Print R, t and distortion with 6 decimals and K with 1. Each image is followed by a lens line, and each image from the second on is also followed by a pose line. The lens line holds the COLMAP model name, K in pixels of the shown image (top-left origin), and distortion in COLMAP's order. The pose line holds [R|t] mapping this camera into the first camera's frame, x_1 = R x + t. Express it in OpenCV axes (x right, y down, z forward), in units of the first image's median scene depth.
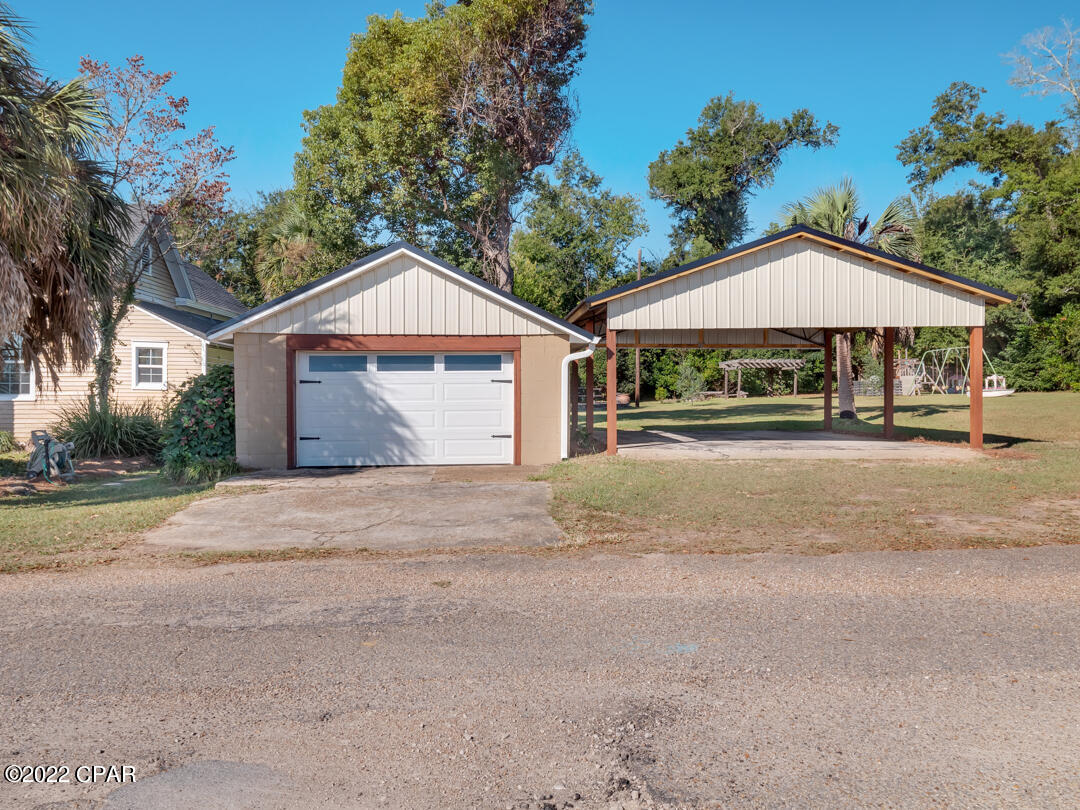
lens RADIAL K [[534.0, 0, 539.5], [0, 534.0, 399.9], [0, 0, 1]] dist [0.000880, -0.001412]
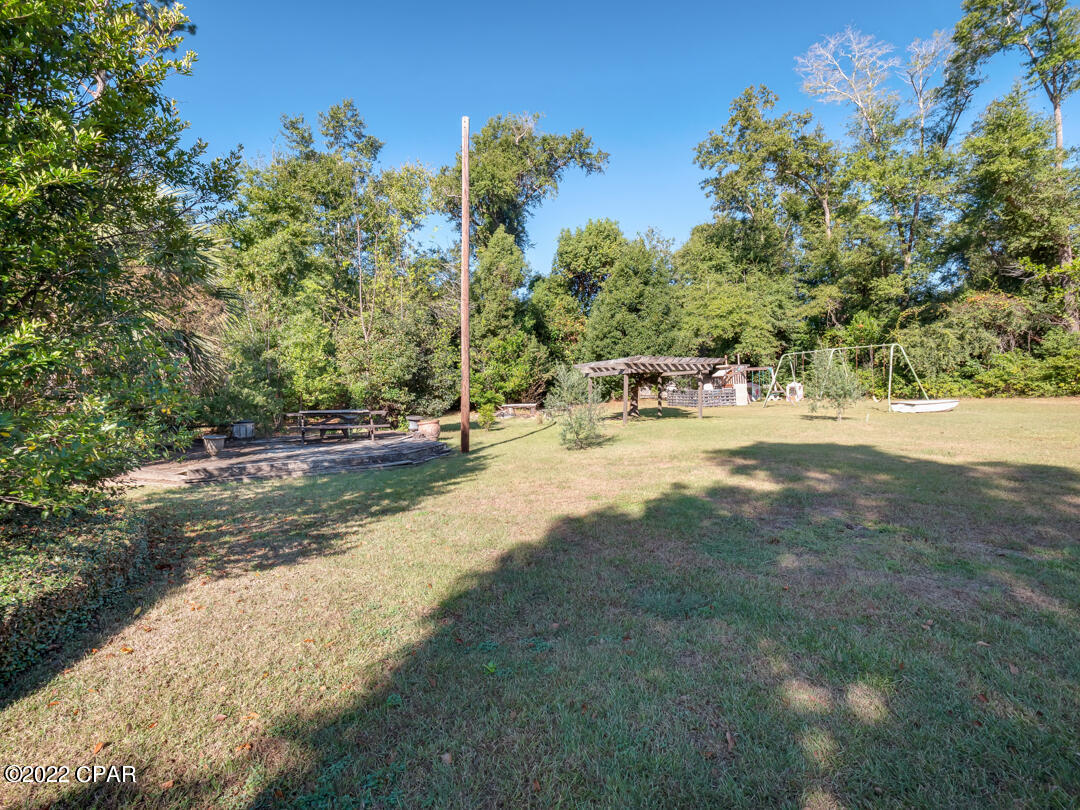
lens RADIAL K [[534.0, 0, 539.5], [0, 534.0, 399.9], [0, 0, 1]] dist [0.000880, -0.001412]
pose [[0.923127, -0.017234, 0.384109, 0.019082], [0.024153, 0.999621, -0.013196, -0.008247], [-0.383736, 0.021459, 0.923193, 0.172370]]
